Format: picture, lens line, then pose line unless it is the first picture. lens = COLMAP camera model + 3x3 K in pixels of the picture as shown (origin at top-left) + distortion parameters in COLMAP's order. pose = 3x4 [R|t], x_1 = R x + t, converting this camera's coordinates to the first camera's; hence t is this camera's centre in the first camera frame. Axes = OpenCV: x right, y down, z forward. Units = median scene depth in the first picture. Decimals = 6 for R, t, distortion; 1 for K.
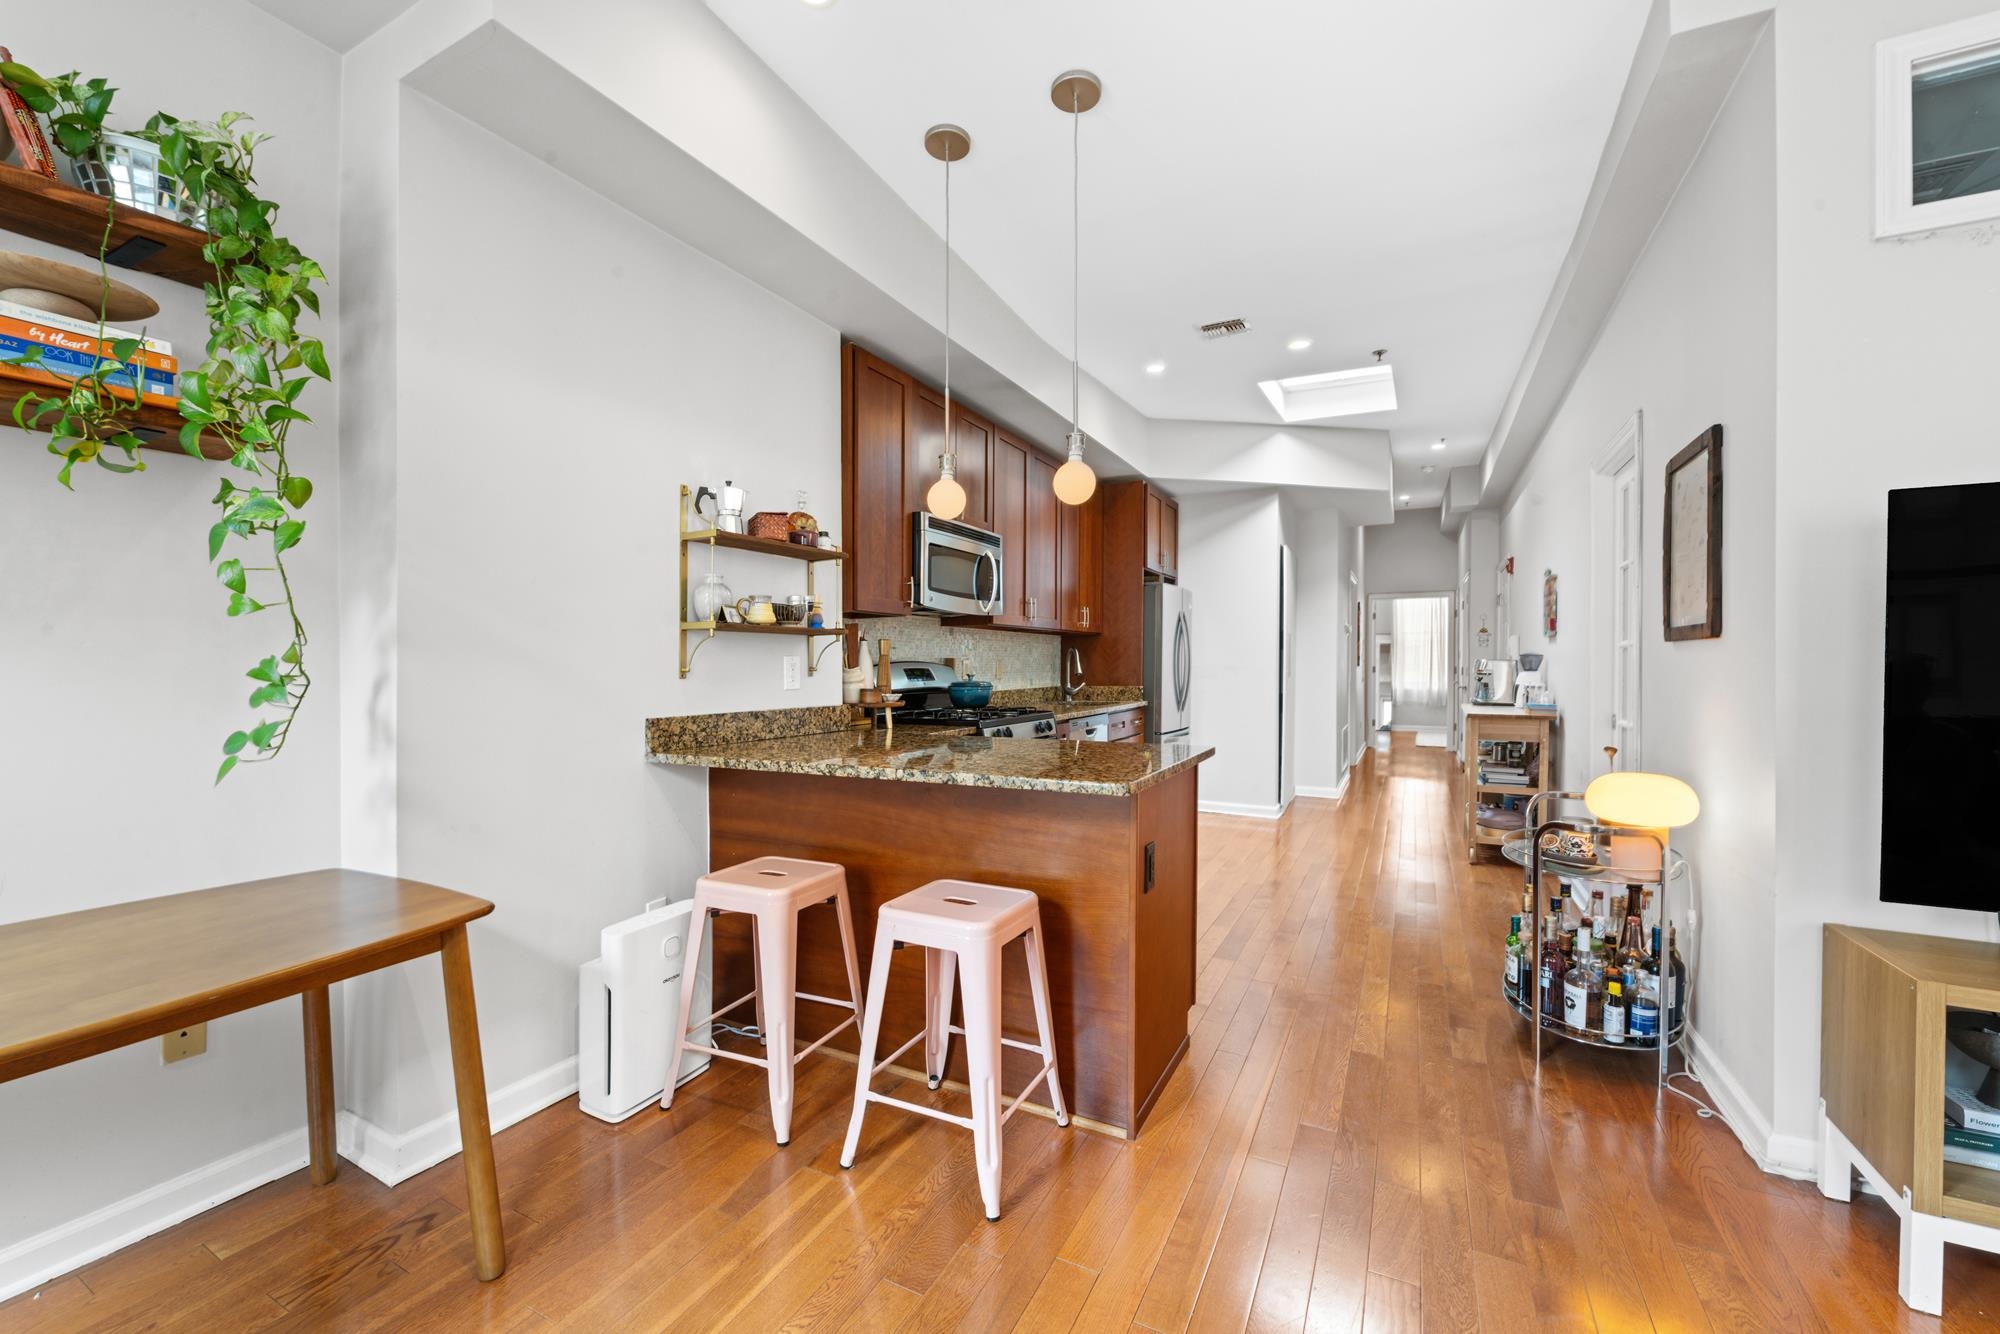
lens RADIAL K [[807.8, 0, 996.2], [0, 807.8, 670.4], [0, 0, 1]] dist [-0.006157, -0.001067]
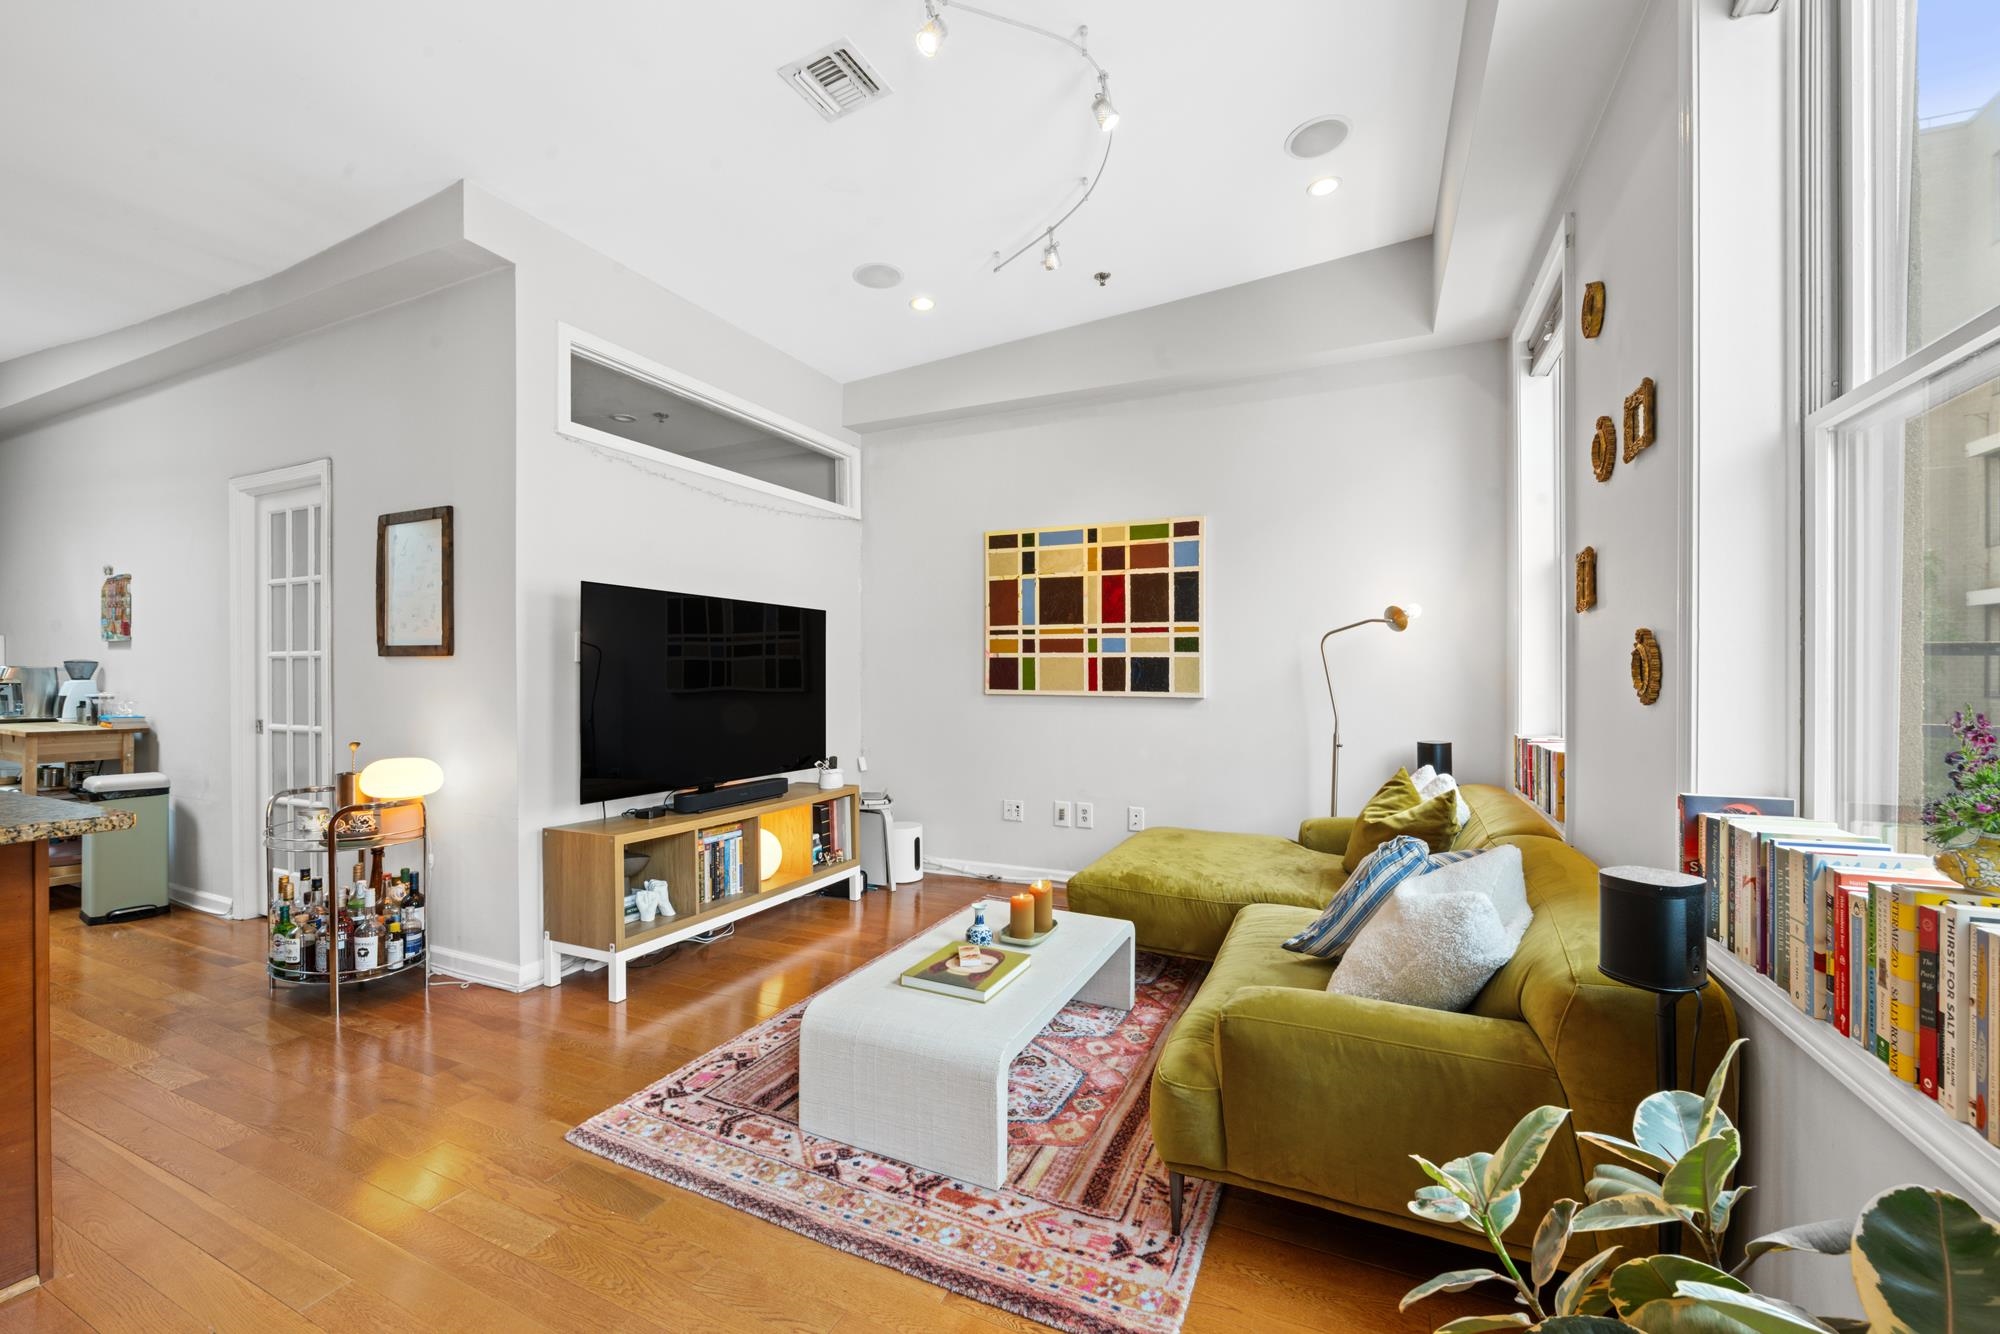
lens RADIAL K [[807.8, 0, 999.4], [0, 807.8, 675.2], [0, 0, 1]] dist [-0.006157, -0.001067]
pose [[-0.048778, 0.002133, 0.998807, -0.477954], [0.003233, 0.999993, -0.001977, 0.000373], [-0.998804, 0.003132, -0.048785, 0.085528]]
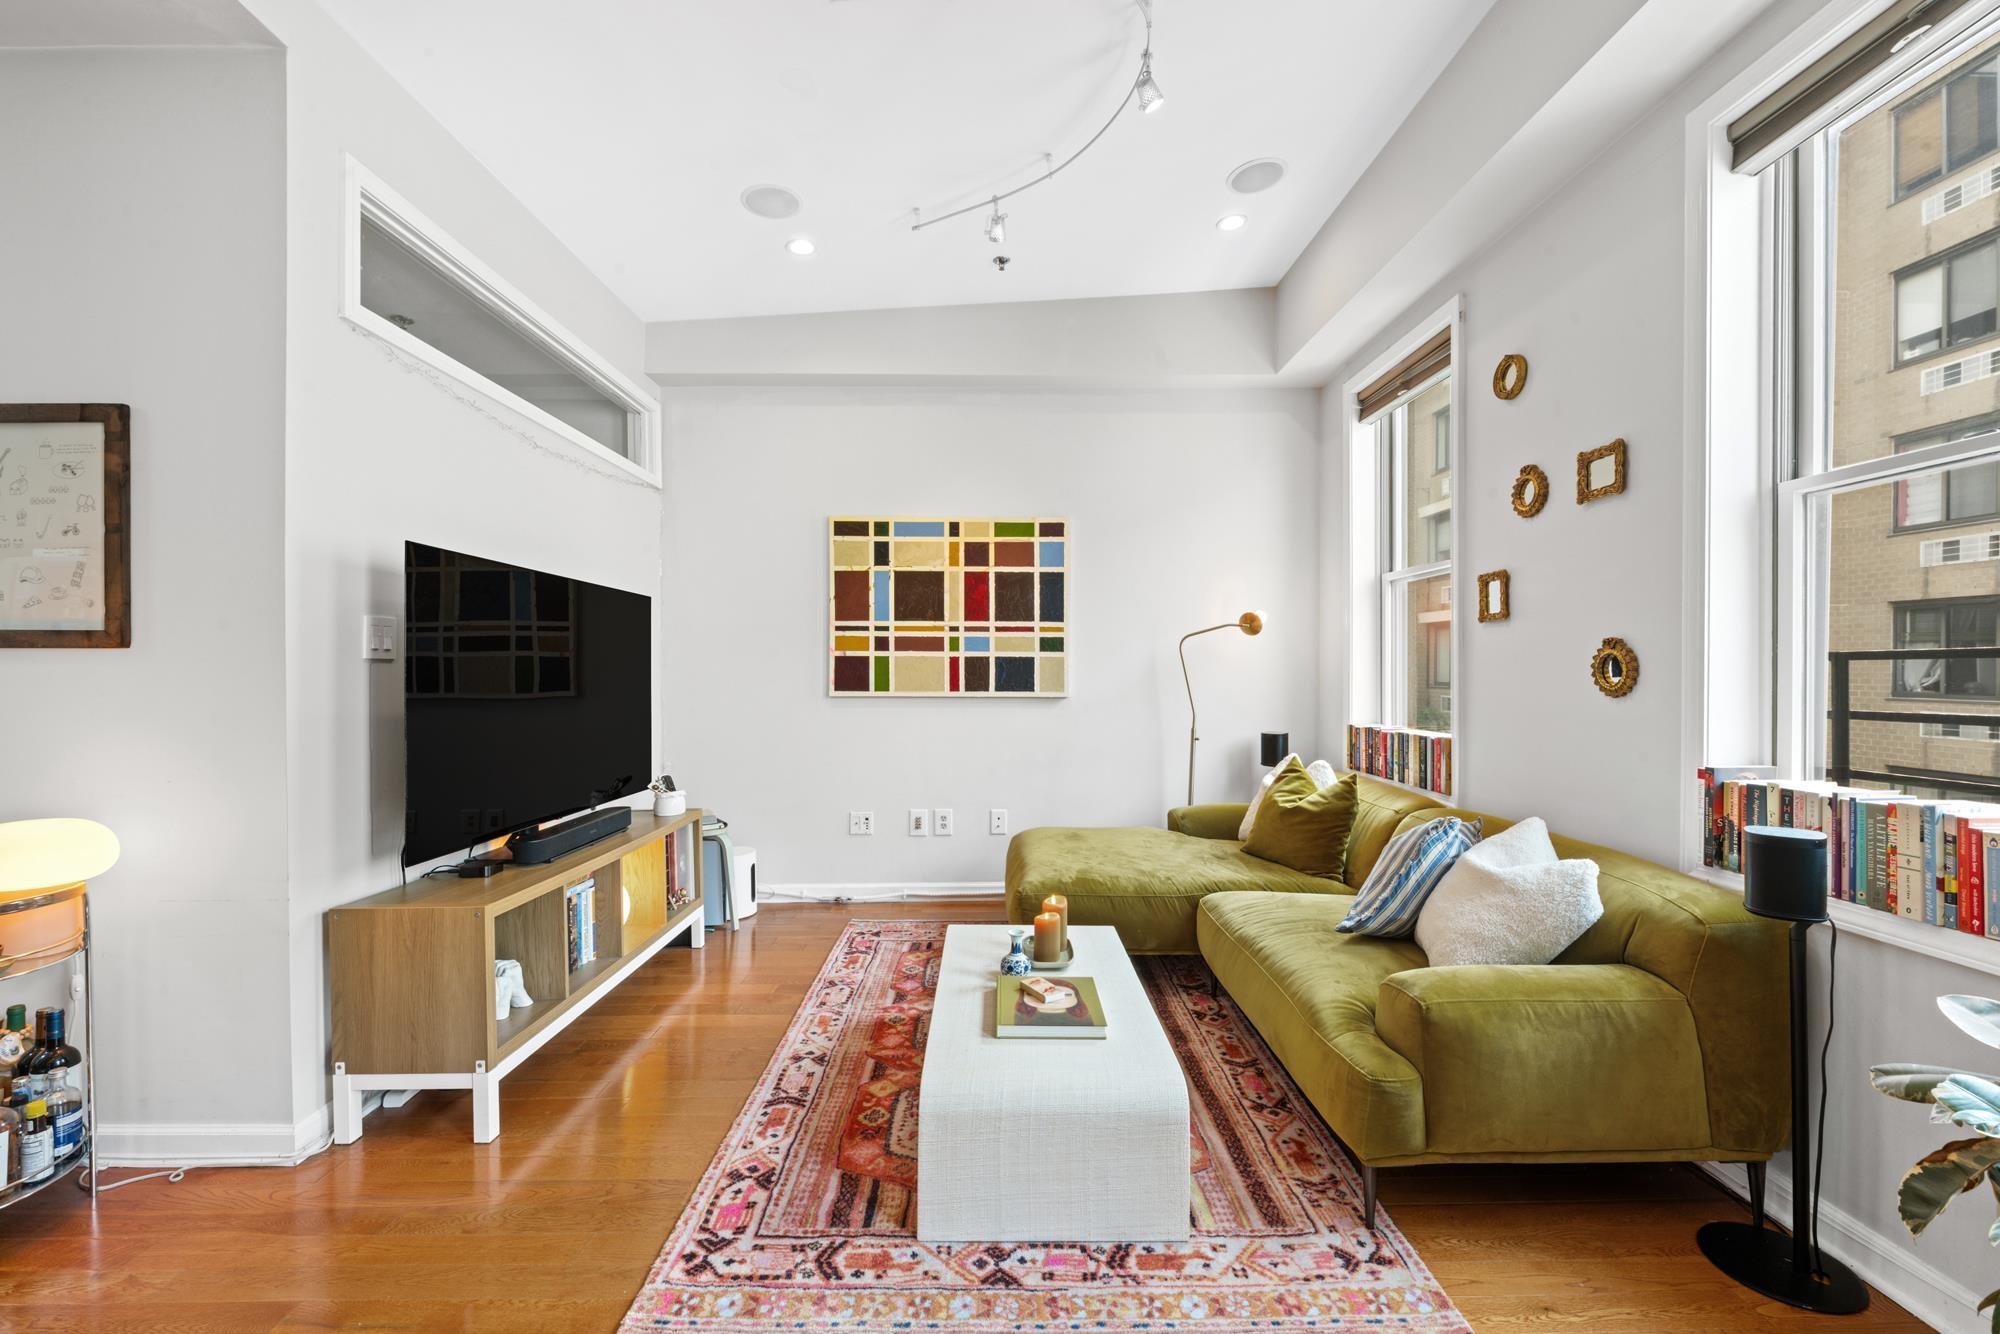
lens RADIAL K [[807.8, 0, 1002.6], [0, 807.8, 675.1], [0, 0, 1]] dist [-0.006157, -0.001067]
pose [[-0.478264, 0.001849, 0.878214, -0.273513], [0.007324, 0.999971, 0.001883, -0.004458], [-0.878186, 0.007332, -0.478264, 0.479016]]
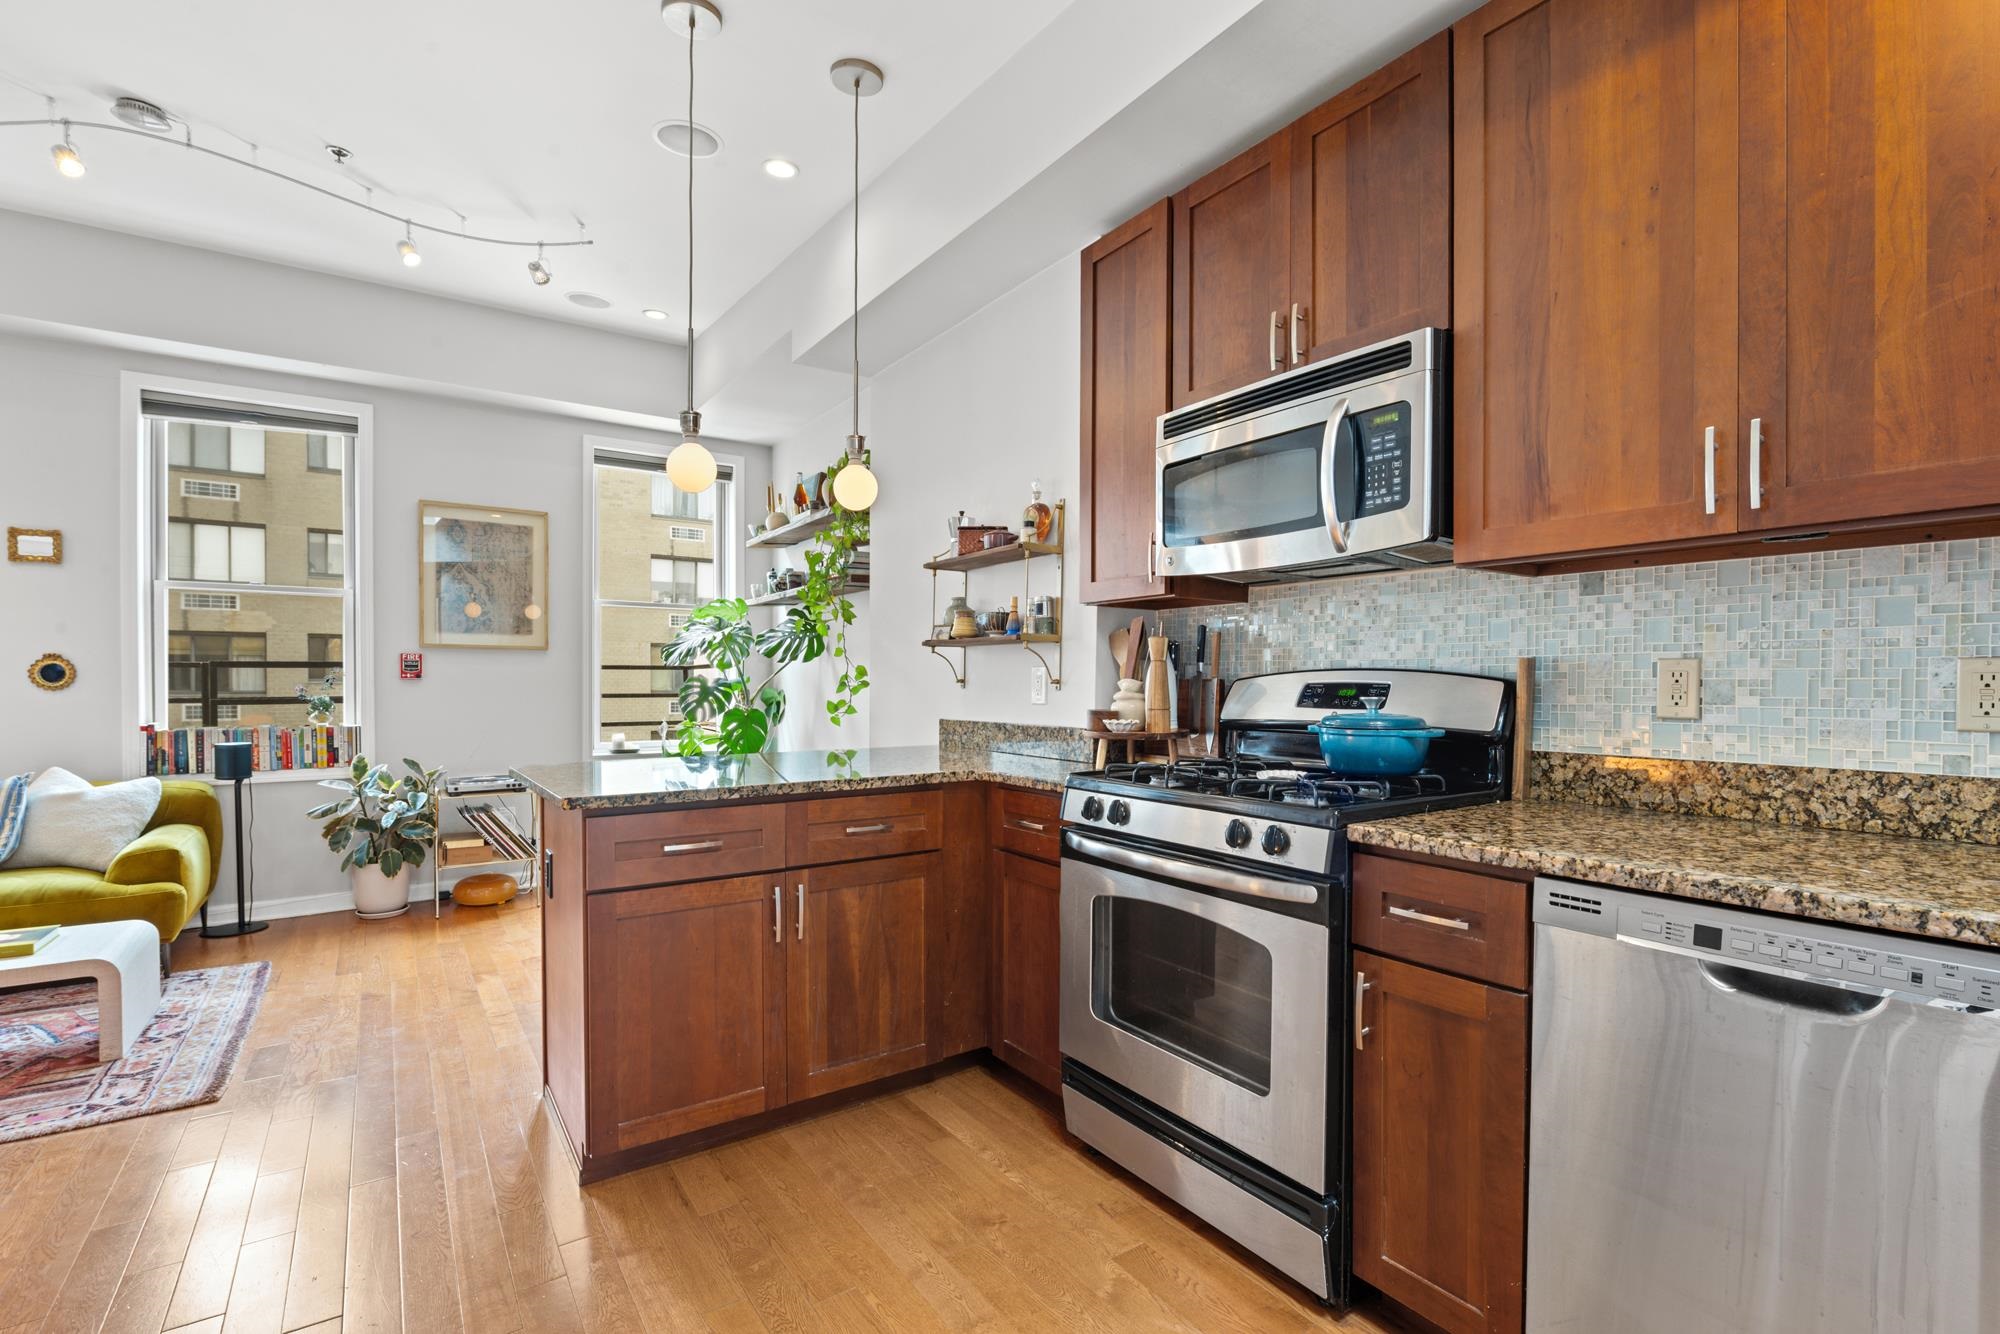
lens RADIAL K [[909.0, 0, 1001.3], [0, 909.0, 695.7], [0, 0, 1]] dist [-0.007446, -0.001581]
pose [[-0.470336, 0.017947, -0.882305, 0.734652], [-0.004984, 0.999723, 0.022992, -0.009524], [0.882473, 0.015211, -0.470116, 1.608741]]
